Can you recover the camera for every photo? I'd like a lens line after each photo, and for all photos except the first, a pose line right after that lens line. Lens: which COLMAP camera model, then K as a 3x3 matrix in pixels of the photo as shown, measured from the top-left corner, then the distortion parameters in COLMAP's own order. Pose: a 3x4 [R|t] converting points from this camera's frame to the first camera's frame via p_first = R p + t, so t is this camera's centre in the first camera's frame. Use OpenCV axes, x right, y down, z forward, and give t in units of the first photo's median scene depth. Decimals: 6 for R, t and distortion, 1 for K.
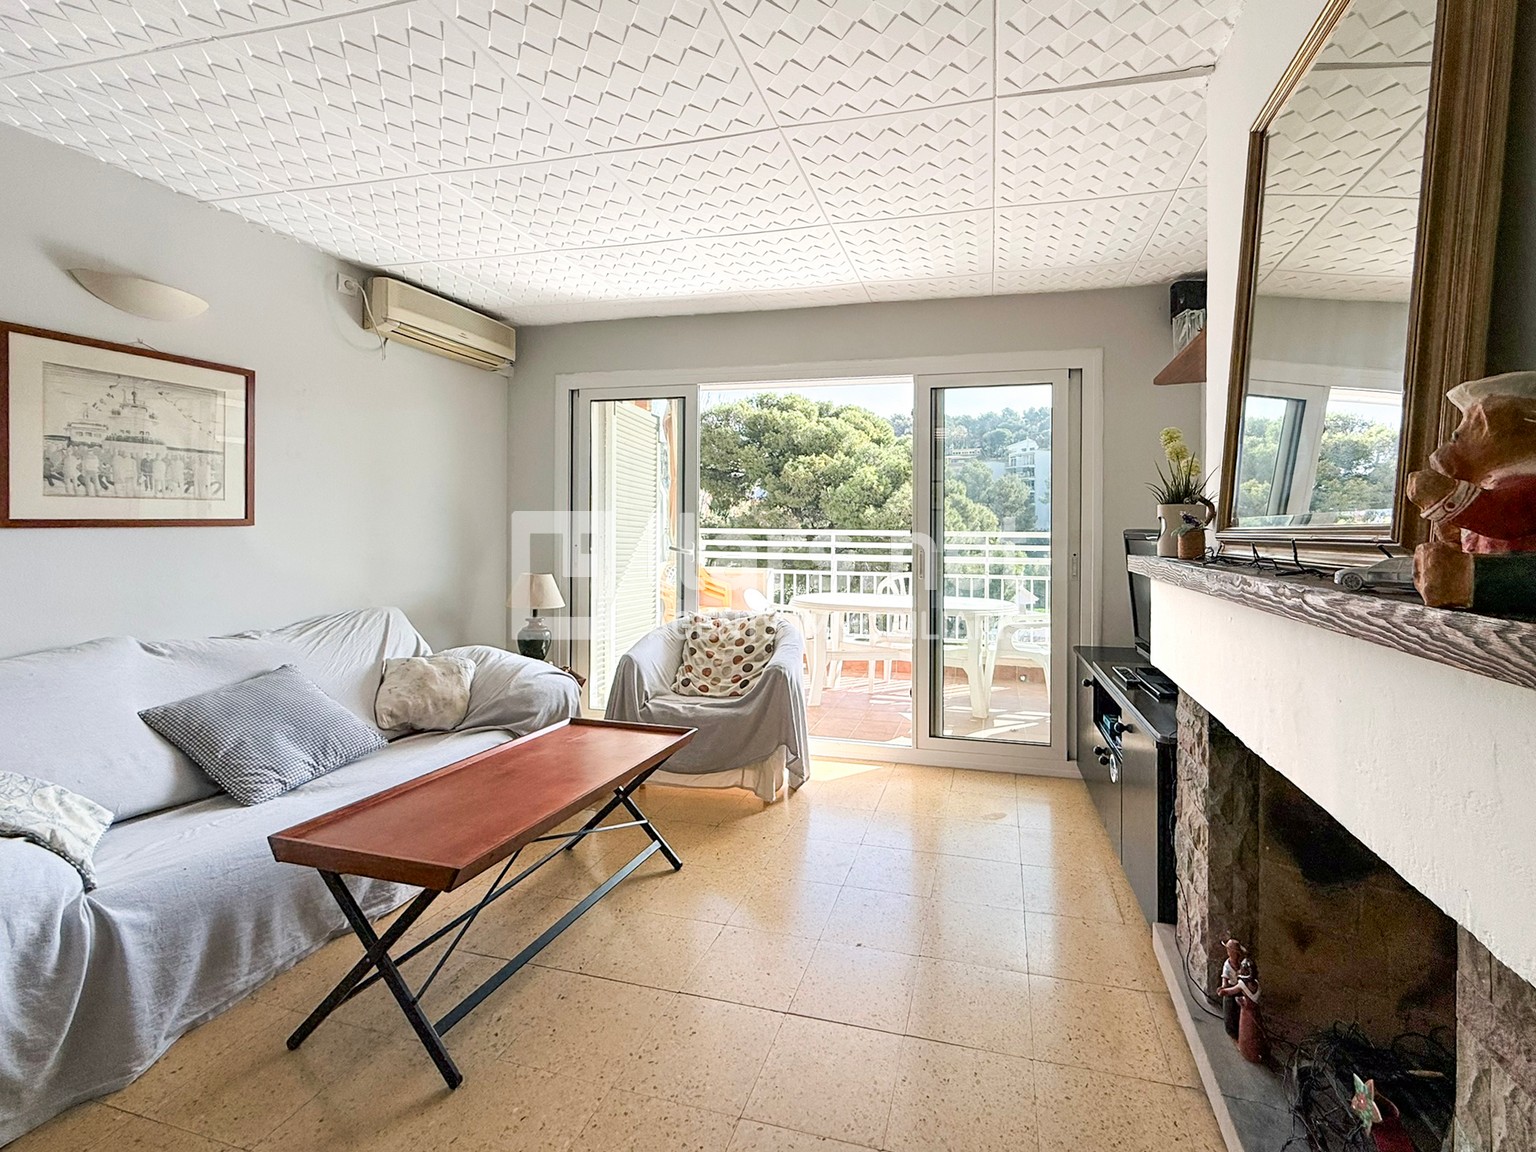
lens RADIAL K [[651.9, 0, 841.4], [0, 651.9, 535.3], [0, 0, 1]] dist [0.004317, 0.000101]
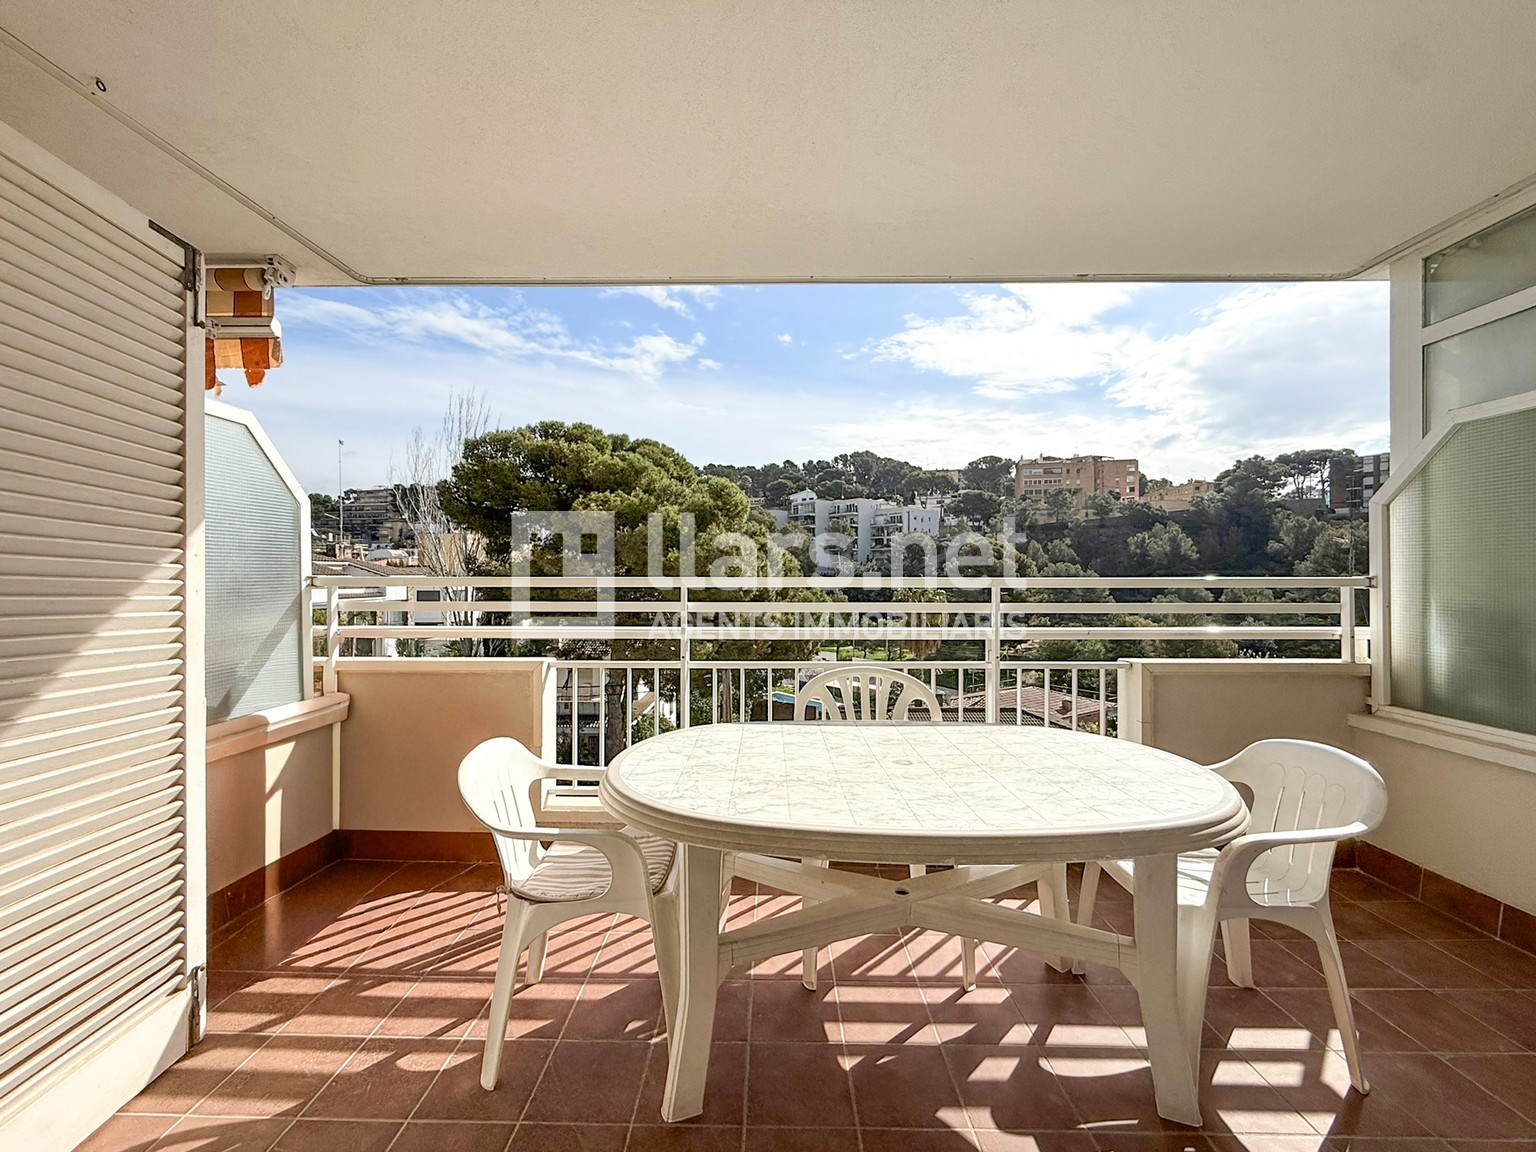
lens RADIAL K [[622.4, 0, 762.3], [0, 622.4, 574.4], [0, 0, 1]] dist [0.004854, 0.000549]
pose [[0.978560, -0.008400, 0.205788, -0.053908], [0.010159, 0.999920, -0.007494, -0.006235], [-0.205709, 0.009424, 0.978568, 0.561451]]
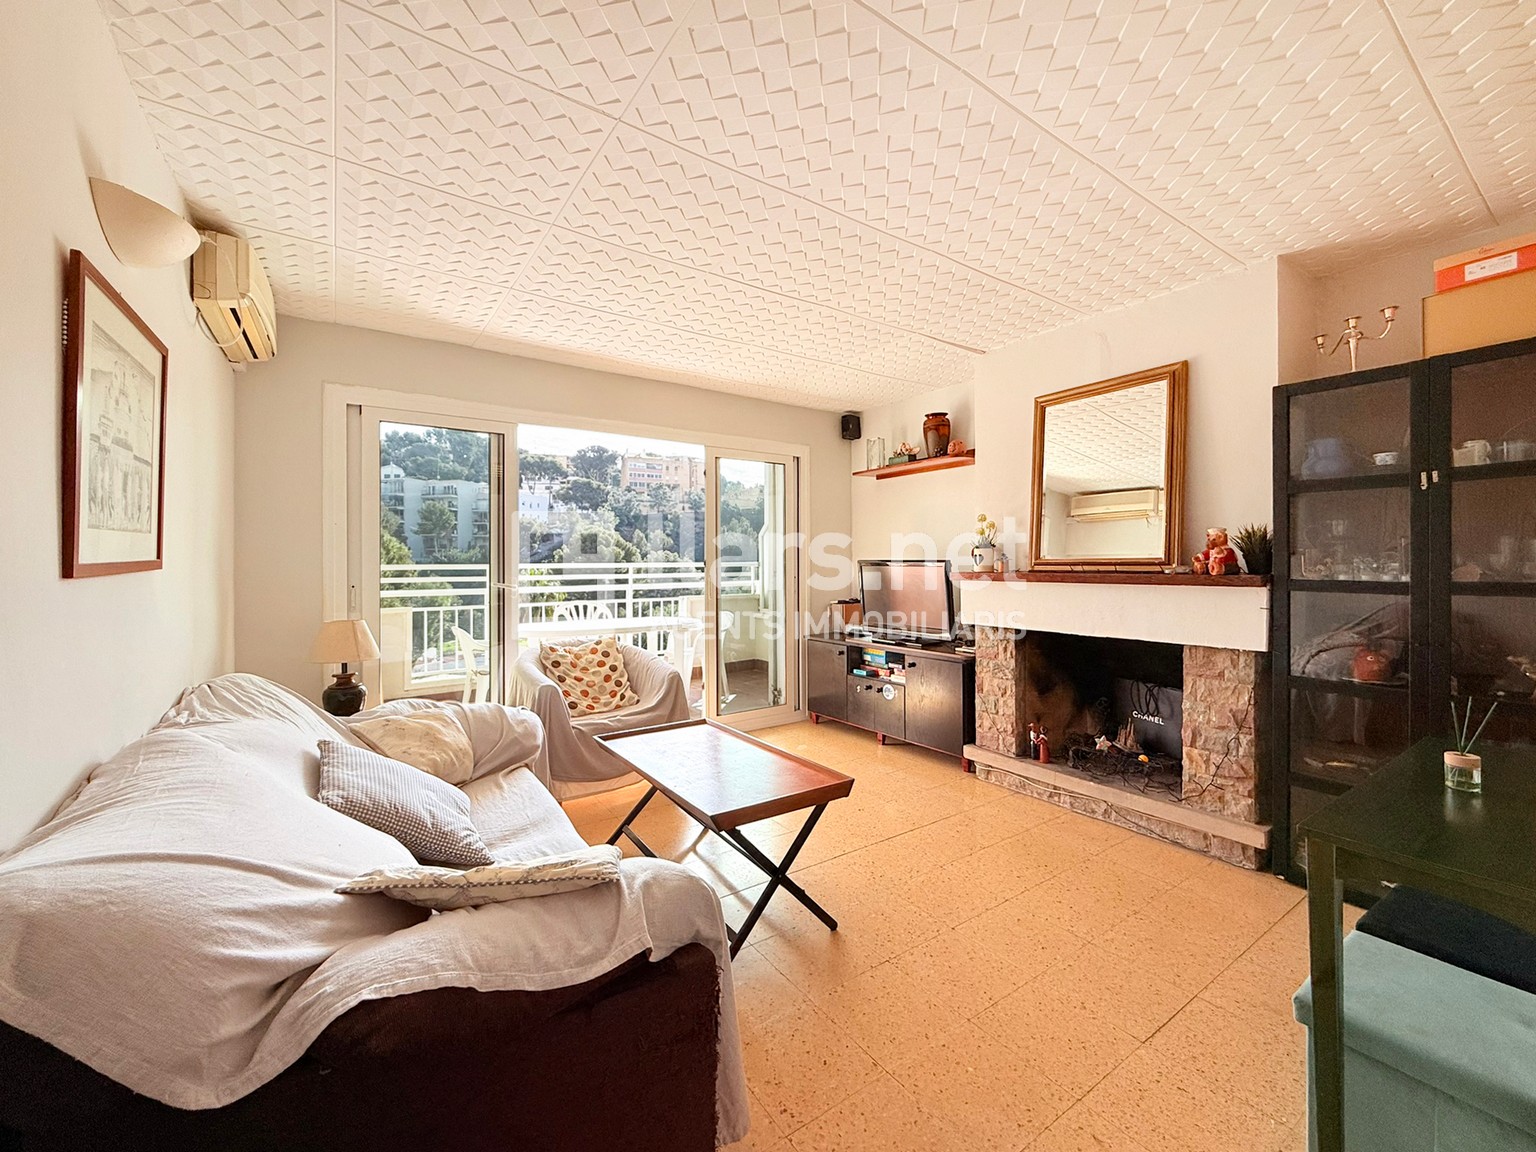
lens RADIAL K [[622.4, 0, 769.2], [0, 622.4, 579.2], [0, 0, 1]] dist [0.004854, 0.000549]
pose [[0.678824, -0.034415, 0.733494, -0.448511], [0.018887, 0.999389, 0.029411, -0.005761], [-0.734058, -0.006111, 0.679059, 0.029695]]
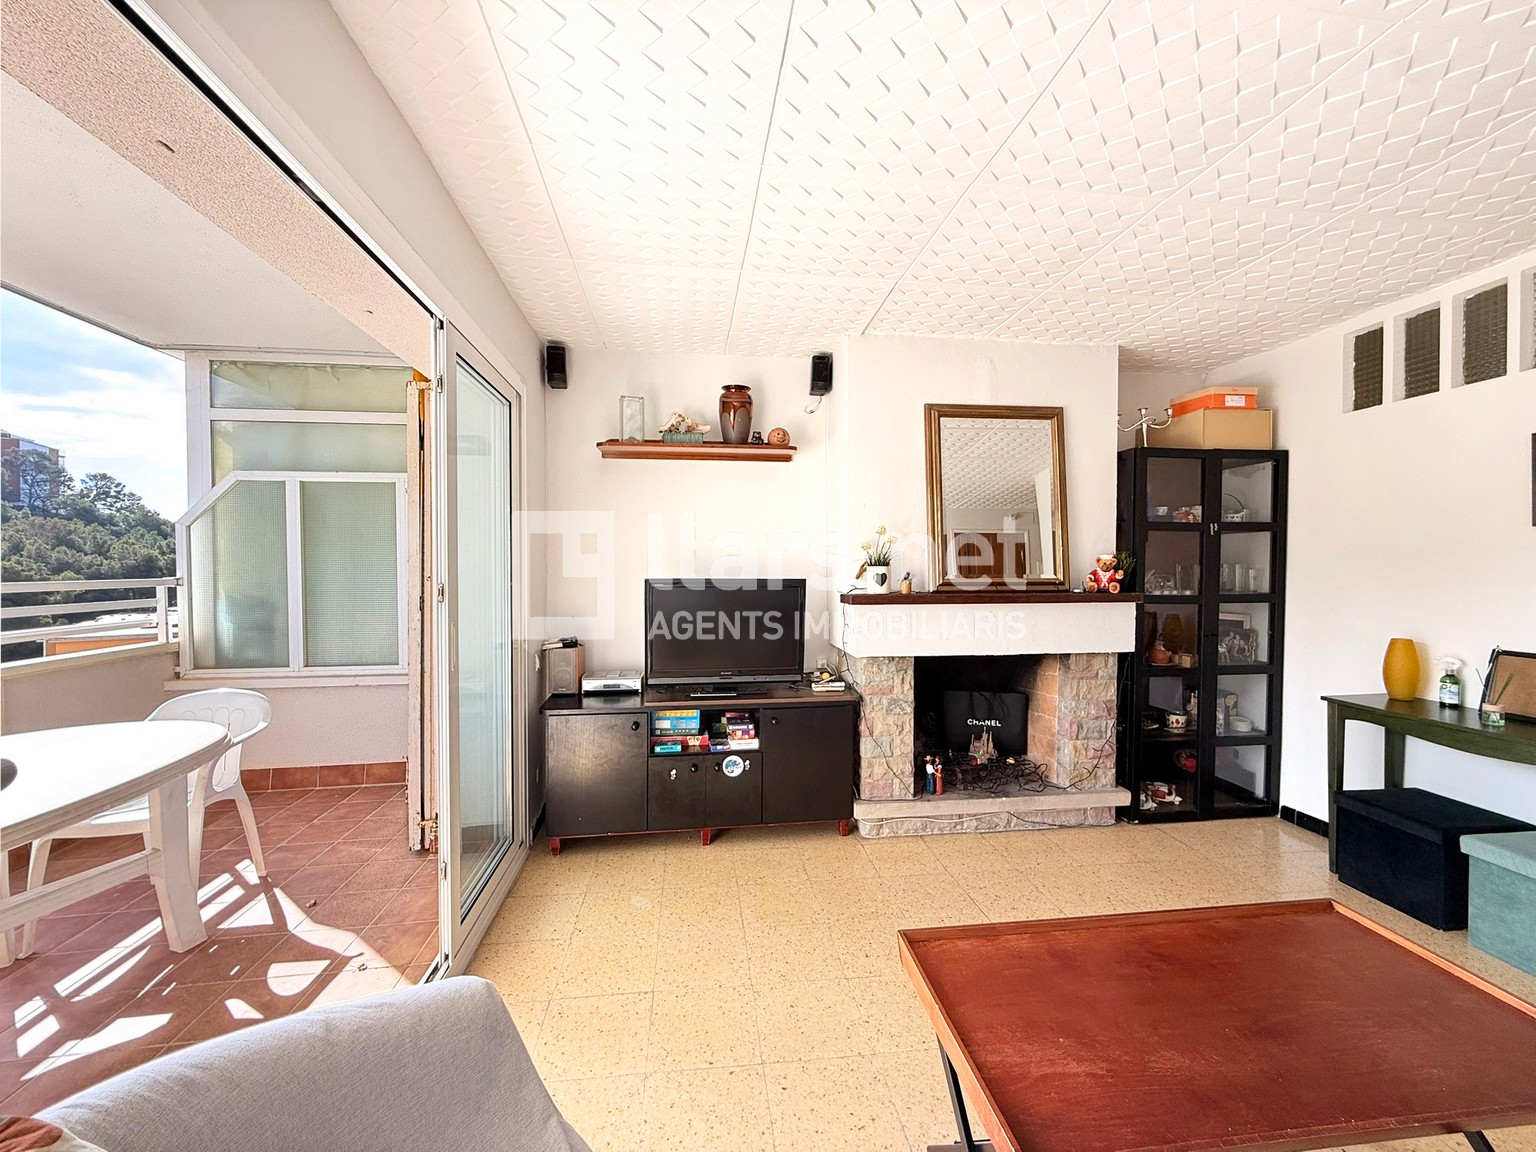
lens RADIAL K [[622.4, 0, 765.2], [0, 622.4, 585.6], [0, 0, 1]] dist [0.004854, 0.000549]
pose [[-0.333373, -0.040639, 0.941919, -0.308207], [0.003303, 0.999014, 0.044272, -0.021576], [-0.942789, 0.017870, -0.332911, 0.575479]]
